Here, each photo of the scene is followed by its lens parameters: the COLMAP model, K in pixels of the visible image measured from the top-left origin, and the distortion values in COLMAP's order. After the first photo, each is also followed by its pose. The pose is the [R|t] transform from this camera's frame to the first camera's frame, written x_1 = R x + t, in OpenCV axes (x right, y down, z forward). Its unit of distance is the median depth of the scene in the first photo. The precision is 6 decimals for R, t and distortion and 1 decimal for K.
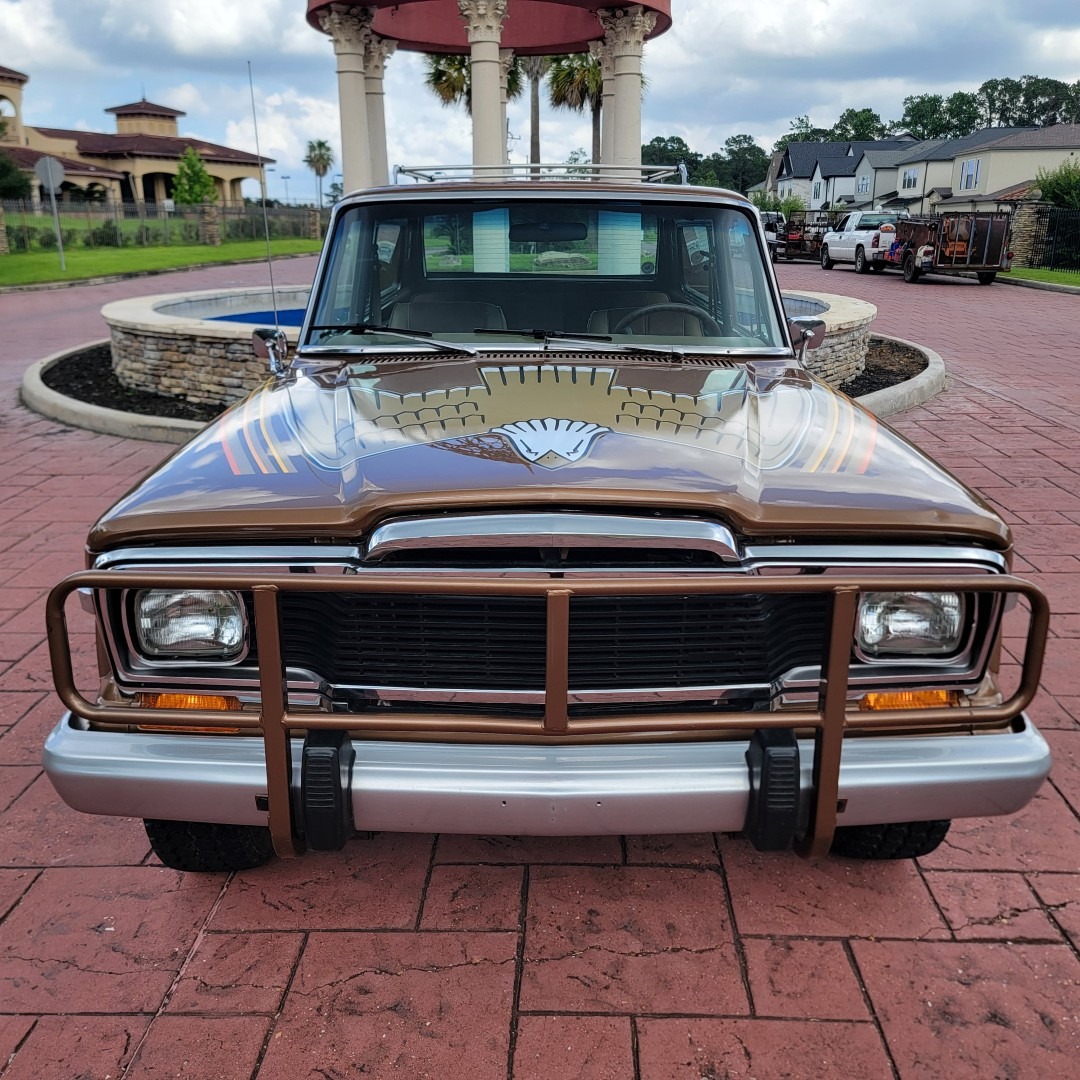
lens RADIAL K [[1003.8, 0, 540.0], [0, 1003.8, 540.0], [0, 0, 1]] dist [0.091822, -0.073913]
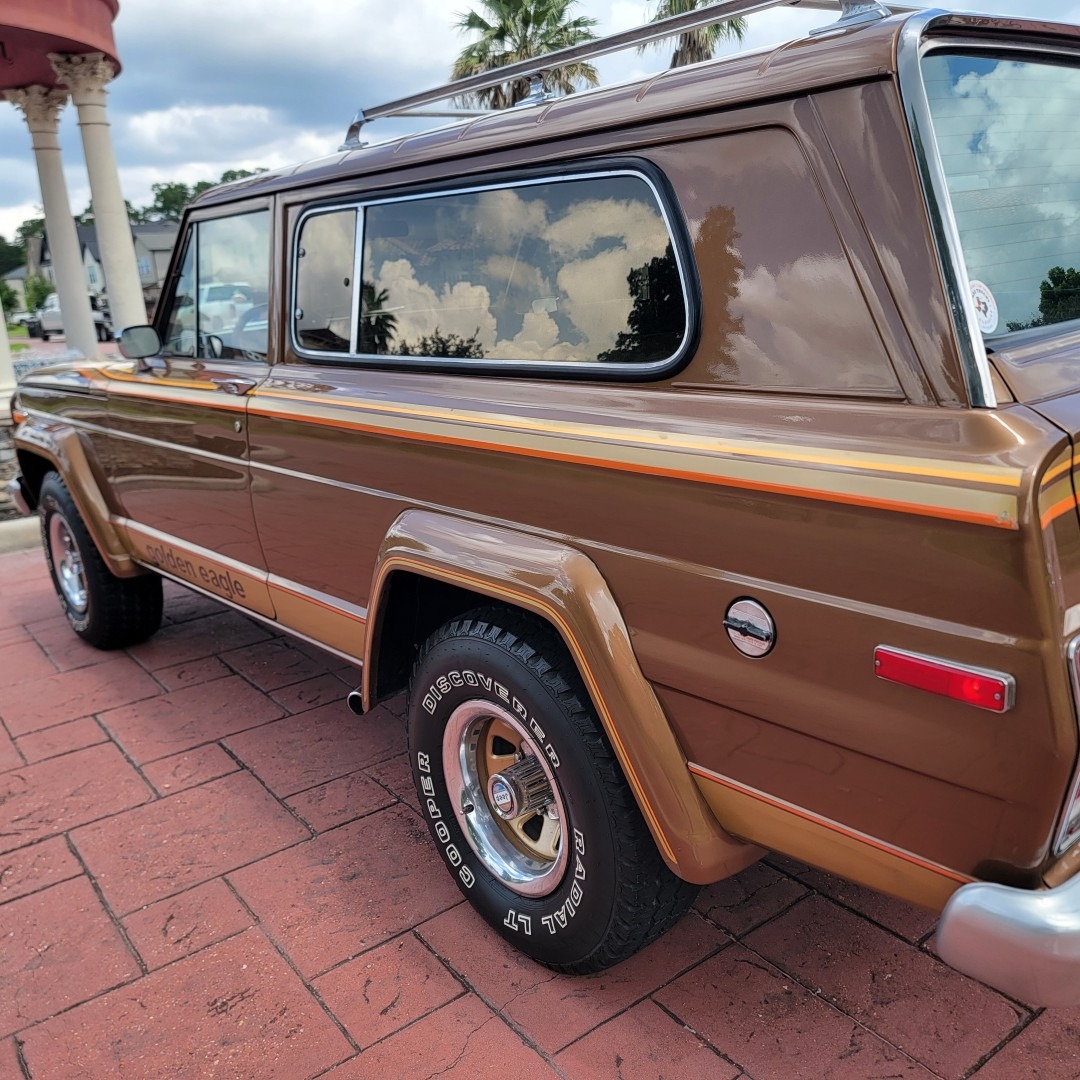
lens RADIAL K [[1045.4, 0, 519.0], [0, 1045.4, 539.0], [0, 0, 1]] dist [0.055009, -0.025162]
pose [[0.783904, -0.193768, 0.589872, -0.082942], [0.245159, 0.969455, -0.007343, 0.003455], [-0.570432, 0.150369, 0.807463, 0.019388]]
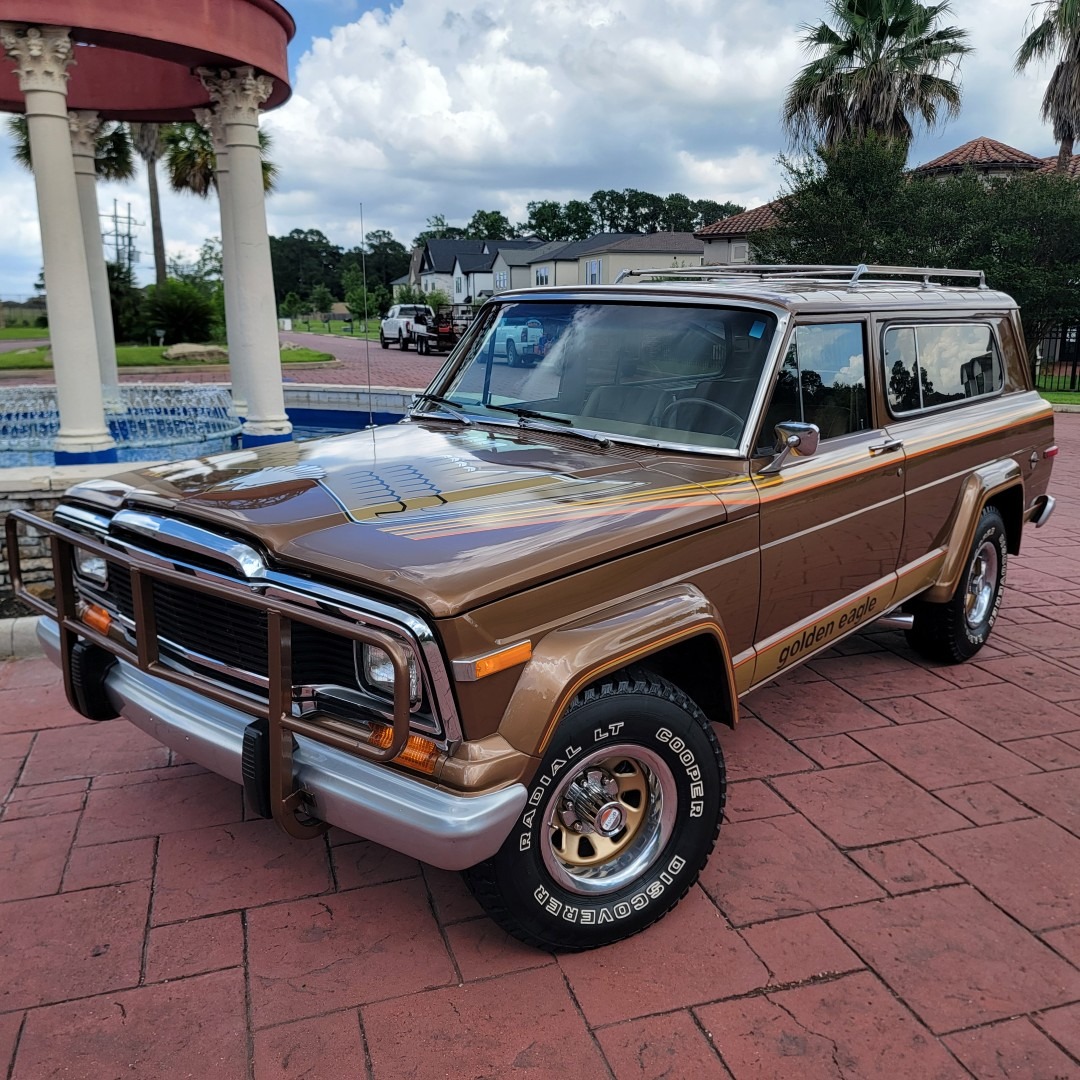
lens RADIAL K [[1003.8, 0, 540.0], [0, 1003.8, 540.0], [0, 0, 1]] dist [0.091822, -0.073913]
pose [[0.945127, -0.070513, 0.319002, 0.008665], [0.096426, 0.993139, -0.066161, -0.019050], [-0.312148, 0.093291, 0.945442, 0.054209]]
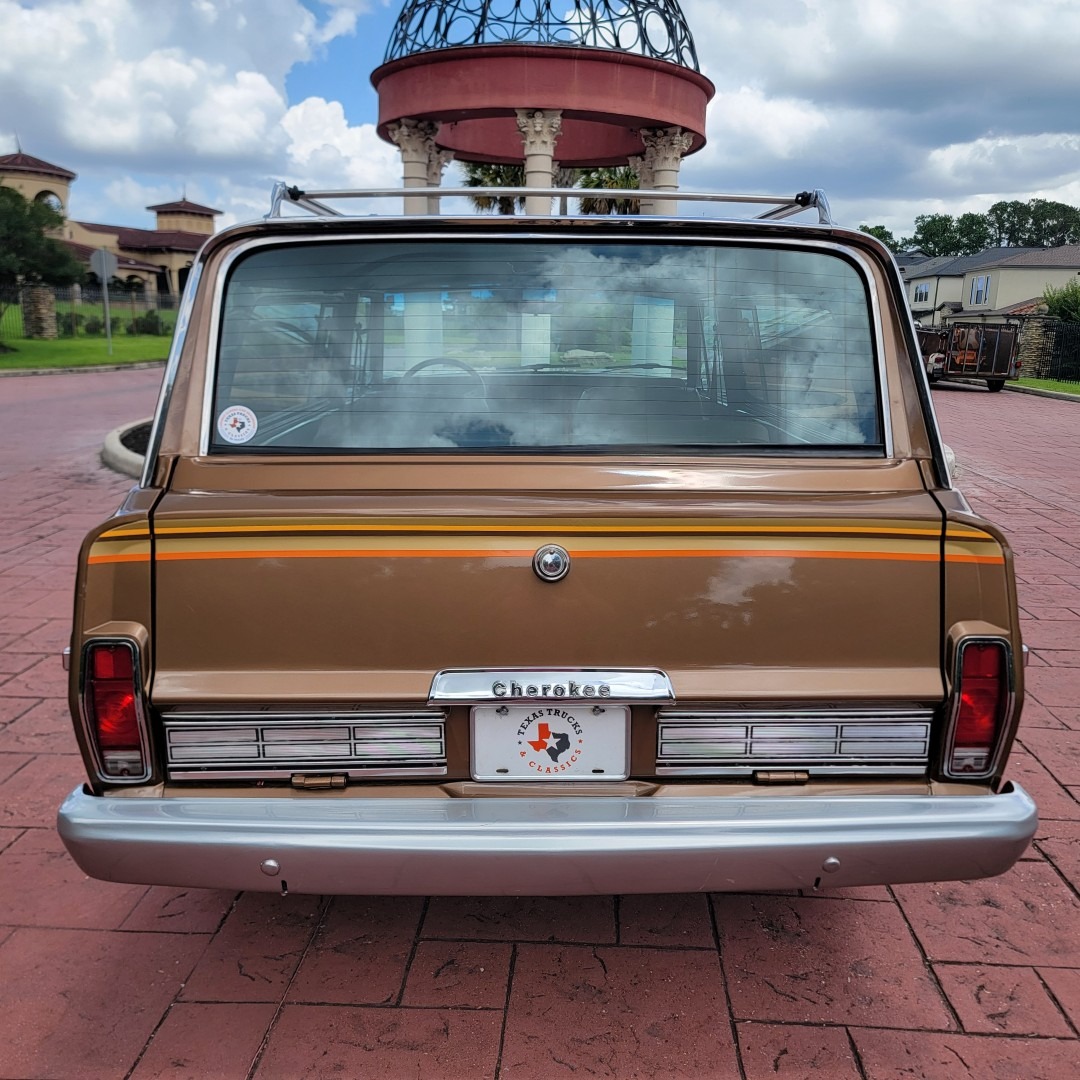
lens RADIAL K [[1015.1, 0, 545.2], [0, 1015.1, 568.1], [0, 0, 1]] dist [0.059503, -0.016811]
pose [[0.999587, 0.028419, -0.004151, -0.009181], [-0.028640, 0.997143, -0.069903, 0.011709], [0.002153, 0.069993, 0.997545, -0.024462]]
